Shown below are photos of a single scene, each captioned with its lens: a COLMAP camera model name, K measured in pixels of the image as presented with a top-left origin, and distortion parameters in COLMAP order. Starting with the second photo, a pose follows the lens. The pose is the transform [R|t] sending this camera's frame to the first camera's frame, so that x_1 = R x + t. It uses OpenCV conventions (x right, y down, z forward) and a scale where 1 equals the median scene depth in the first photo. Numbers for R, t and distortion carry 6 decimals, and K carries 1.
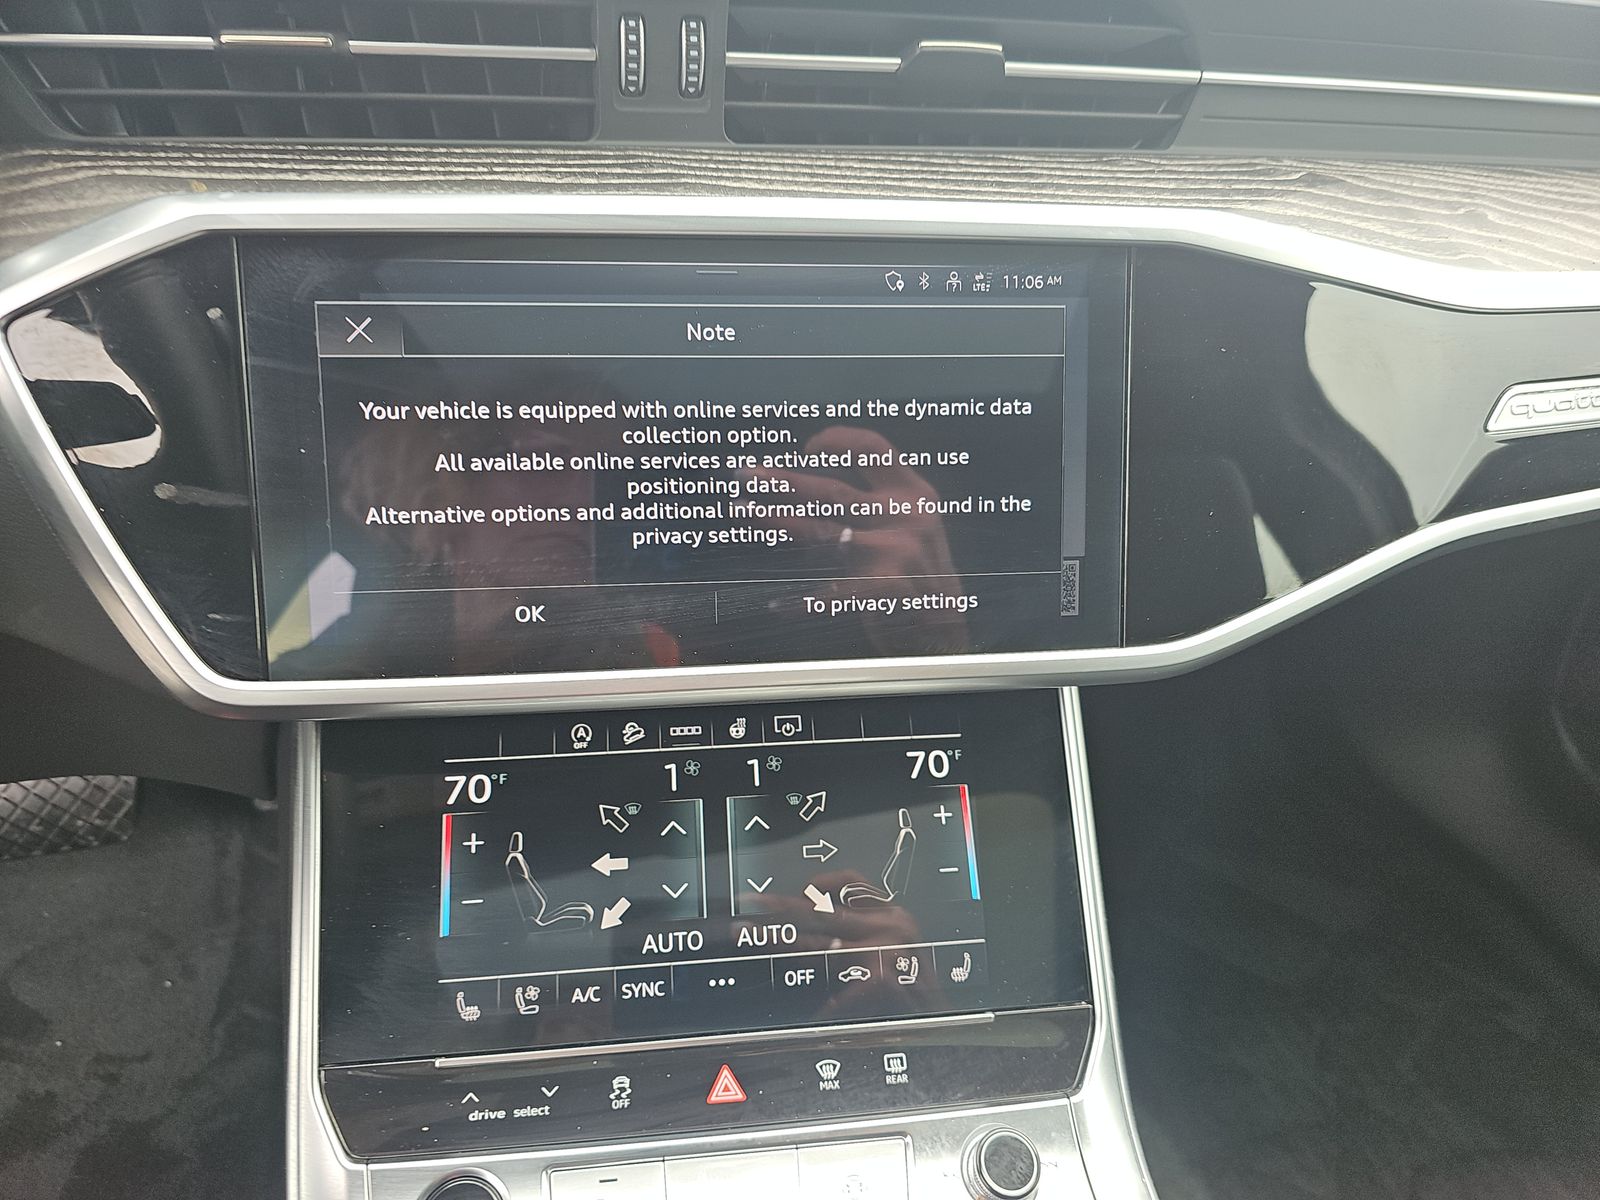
lens RADIAL K [[1049.5, 0, 799.9], [0, 1049.5, 594.0], [0, 0, 1]] dist [0.027395, -0.024348]
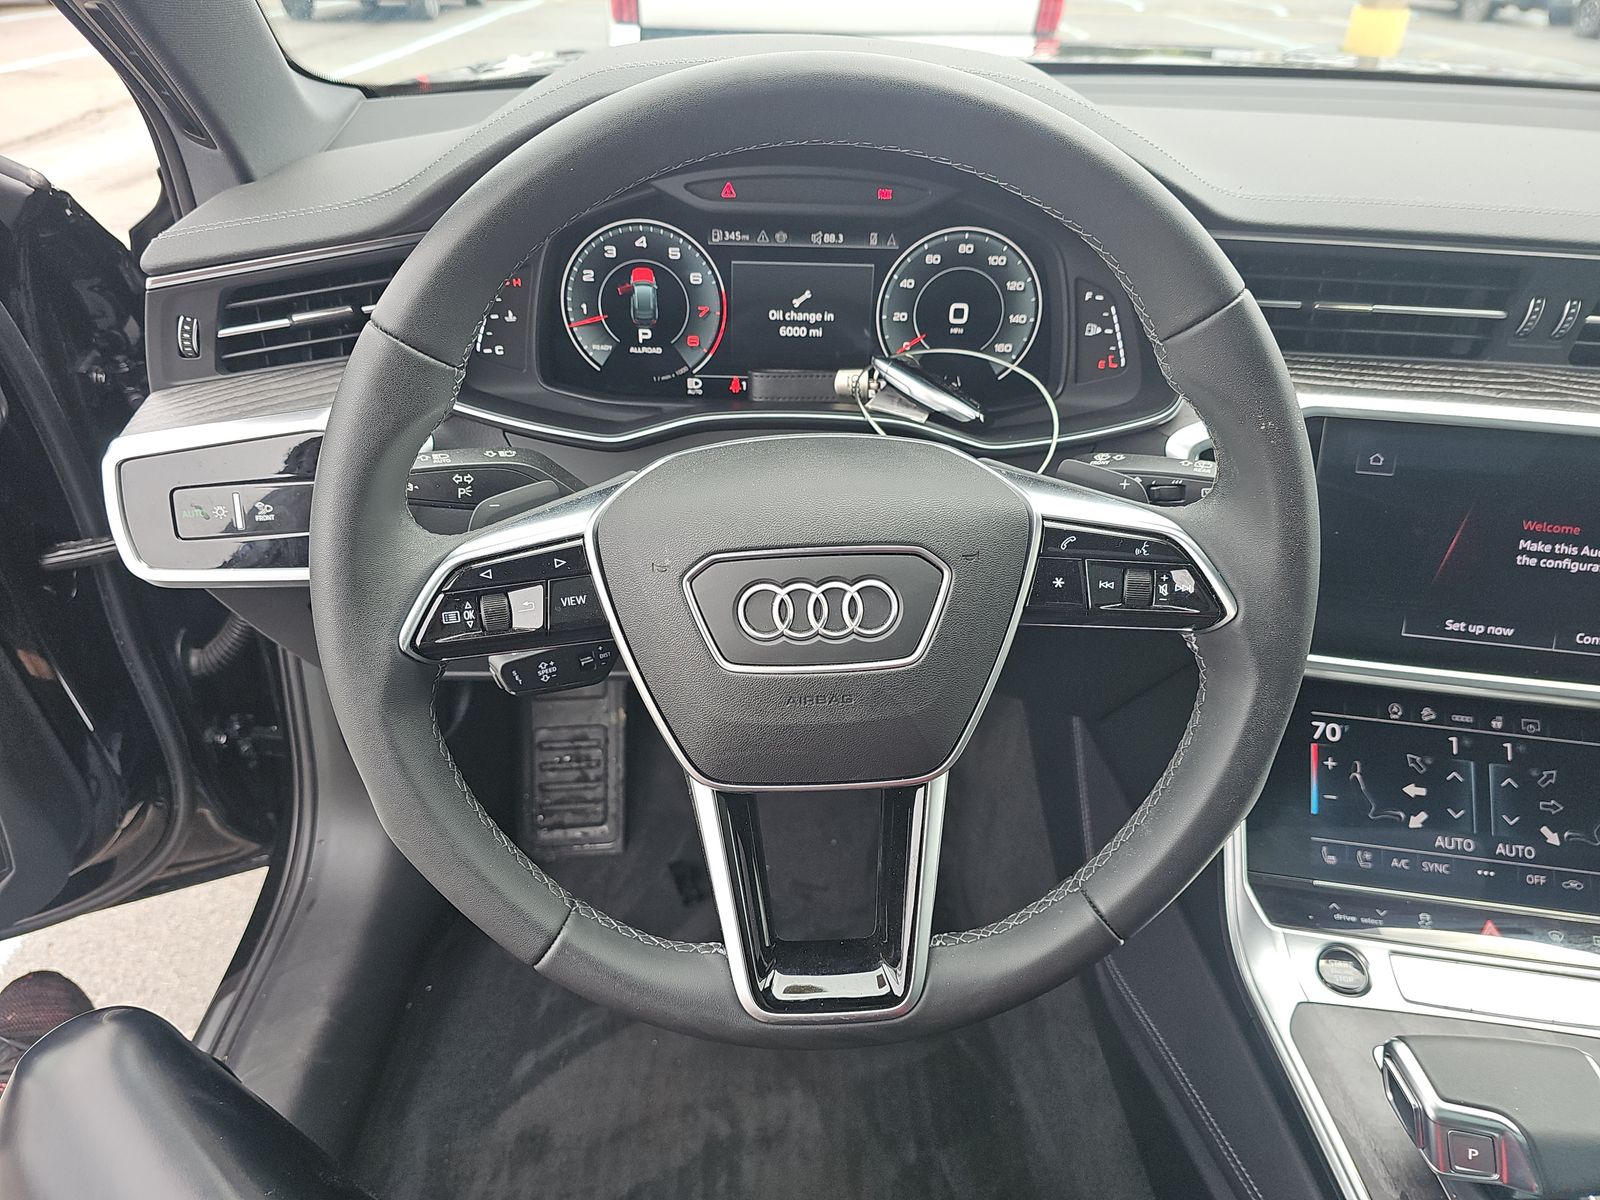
lens RADIAL K [[1049.5, 0, 798.9], [0, 1049.5, 604.3], [0, 0, 1]] dist [0.027395, -0.024348]
pose [[0.968424, 0.138604, -0.207230, -0.813712], [-0.138906, 0.990218, 0.013165, 0.080272], [0.207028, 0.016037, 0.978204, -0.825101]]
